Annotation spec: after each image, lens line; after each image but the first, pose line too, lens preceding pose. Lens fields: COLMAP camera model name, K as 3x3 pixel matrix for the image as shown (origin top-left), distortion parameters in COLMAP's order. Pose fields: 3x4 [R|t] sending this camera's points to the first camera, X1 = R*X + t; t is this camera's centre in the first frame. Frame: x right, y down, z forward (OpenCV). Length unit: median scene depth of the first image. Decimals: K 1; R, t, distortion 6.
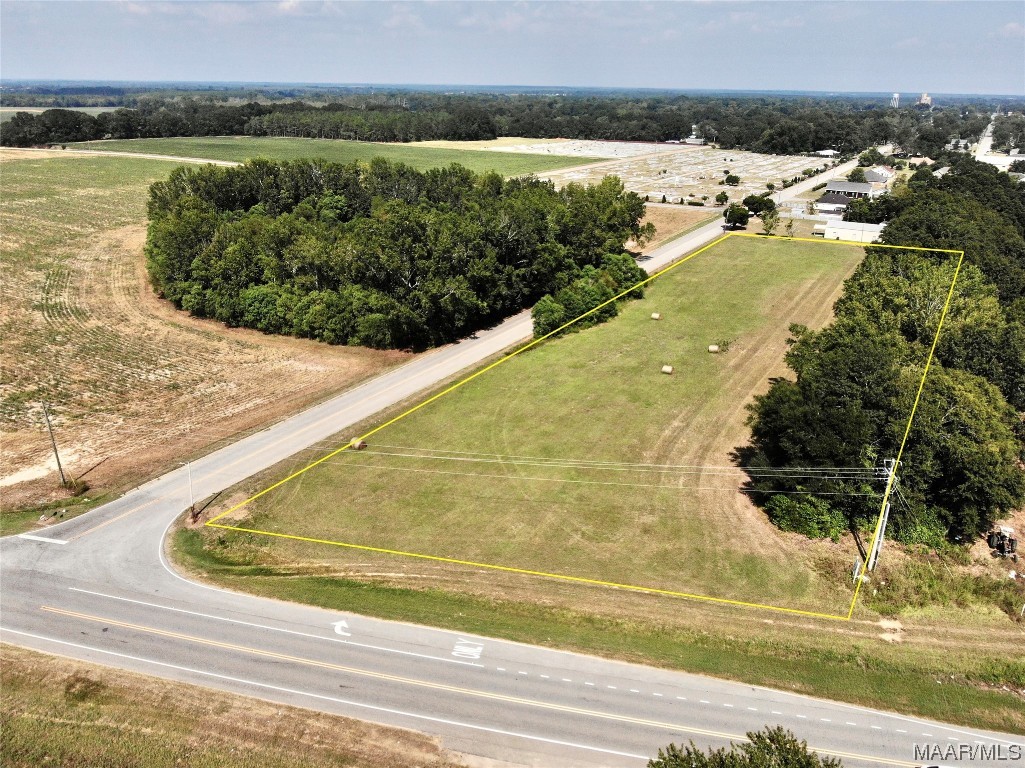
lens RADIAL K [[769.1, 0, 512.5], [0, 769.1, 384.0], [0, 0, 1]] dist [-0.018082, 0.001739]
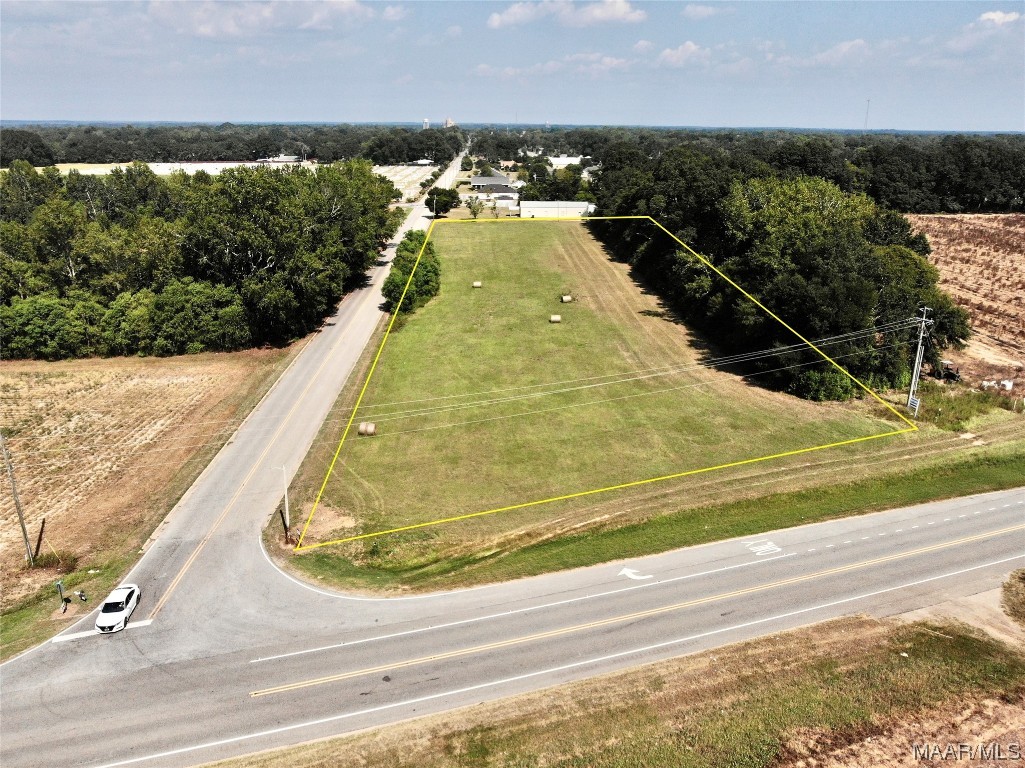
lens RADIAL K [[769.1, 0, 512.5], [0, 769.1, 384.0], [0, 0, 1]] dist [-0.018082, 0.001739]
pose [[0.841260, -0.179868, 0.509832, -0.436749], [0.198802, 0.979880, 0.017662, 0.042445], [-0.502751, 0.086497, 0.860093, 0.192366]]
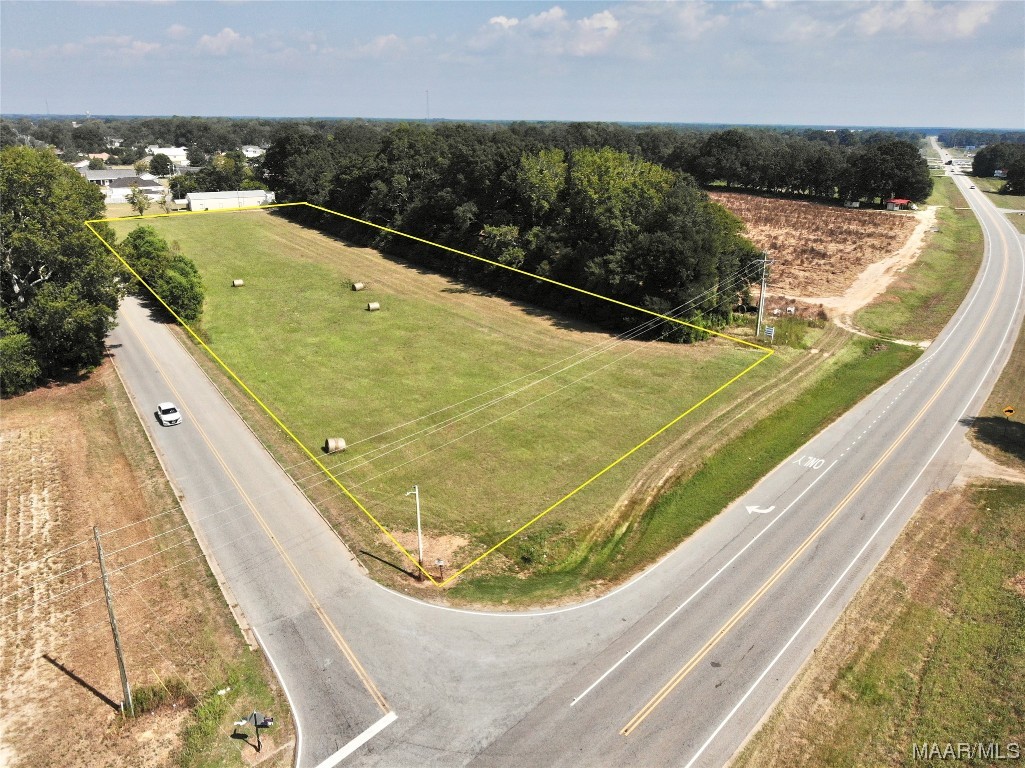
lens RADIAL K [[769.1, 0, 512.5], [0, 769.1, 384.0], [0, 0, 1]] dist [-0.018082, 0.001739]
pose [[0.447778, -0.300032, 0.842304, -0.635984], [0.318779, 0.933688, 0.163117, -0.033810], [-0.835389, 0.195468, 0.513729, 0.450832]]
